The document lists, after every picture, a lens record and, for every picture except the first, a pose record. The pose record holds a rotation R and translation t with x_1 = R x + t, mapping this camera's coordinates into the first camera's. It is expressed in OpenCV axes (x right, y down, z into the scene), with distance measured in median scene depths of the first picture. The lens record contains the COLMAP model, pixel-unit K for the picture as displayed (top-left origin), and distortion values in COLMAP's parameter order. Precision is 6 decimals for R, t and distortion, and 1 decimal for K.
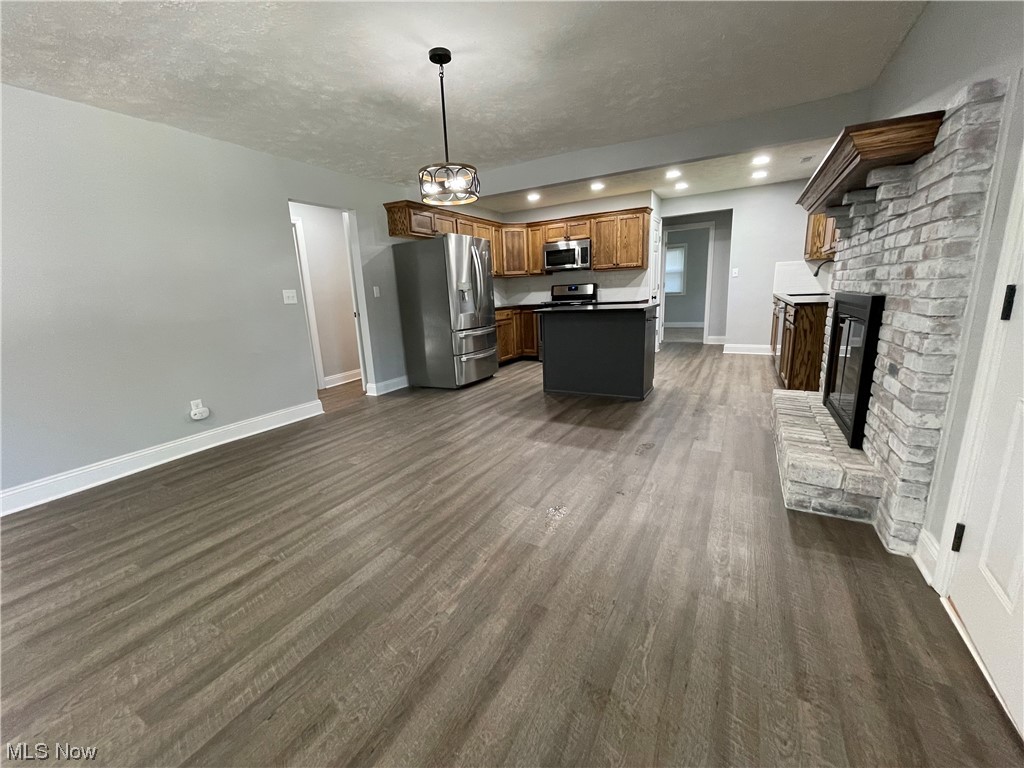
lens RADIAL K [[415.6, 0, 505.9], [0, 415.6, 385.3], [0, 0, 1]] dist [-0.002534, 0.000150]
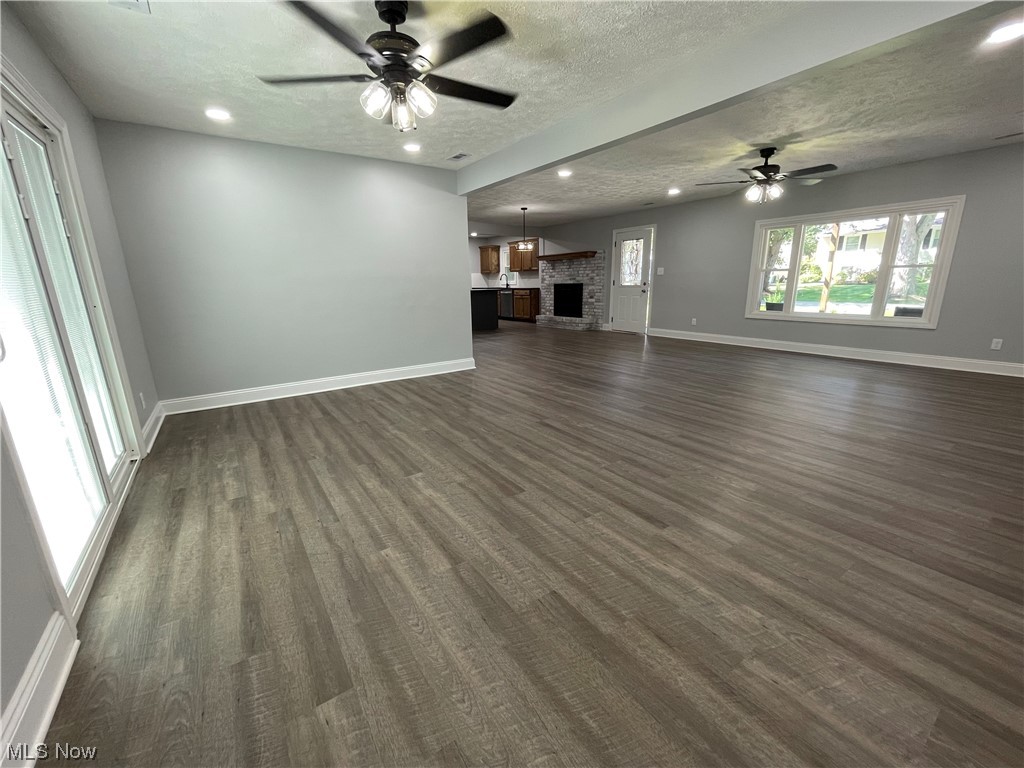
lens RADIAL K [[411.7, 0, 512.0], [0, 411.7, 384.0], [0, 0, 1]] dist [0.085679, 0.000008]
pose [[0.430520, -0.182917, 0.883852, -3.148693], [0.194373, 0.975062, 0.107115, 0.200083], [-0.881403, 0.125682, 0.455338, -0.258937]]
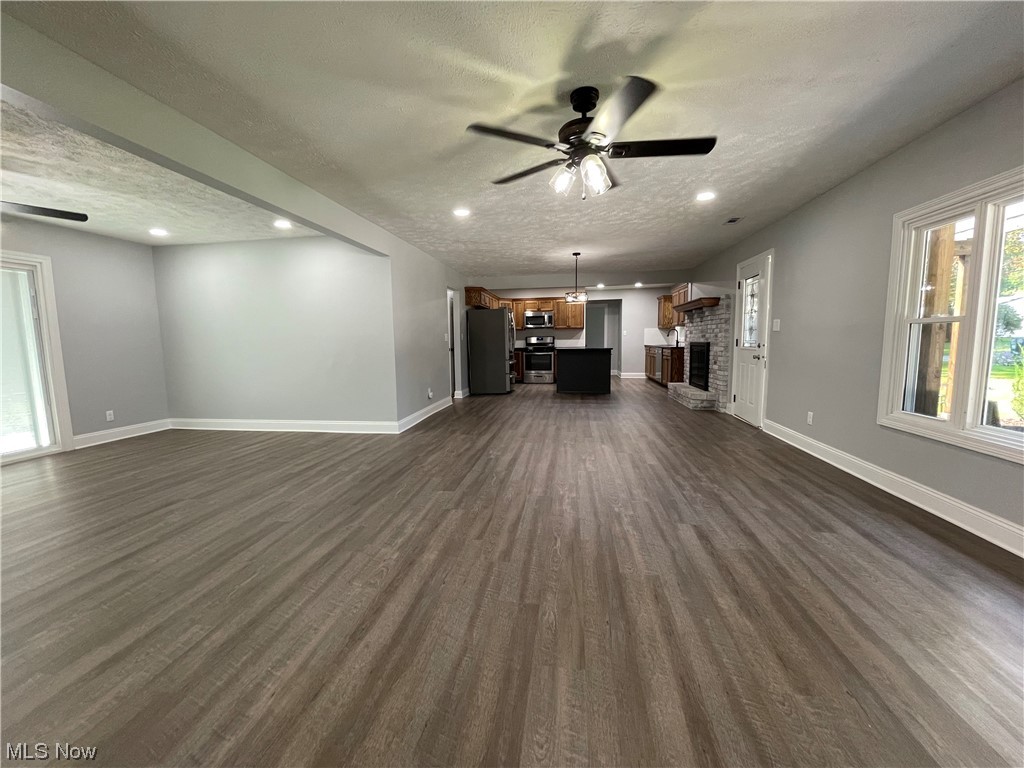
lens RADIAL K [[415.6, 0, 505.9], [0, 415.6, 385.3], [0, 0, 1]] dist [-0.002534, 0.000150]
pose [[0.936654, -0.007112, 0.350185, -1.440974], [0.050763, 0.991994, -0.115631, 0.345329], [-0.346559, 0.126083, 0.929516, -1.199905]]
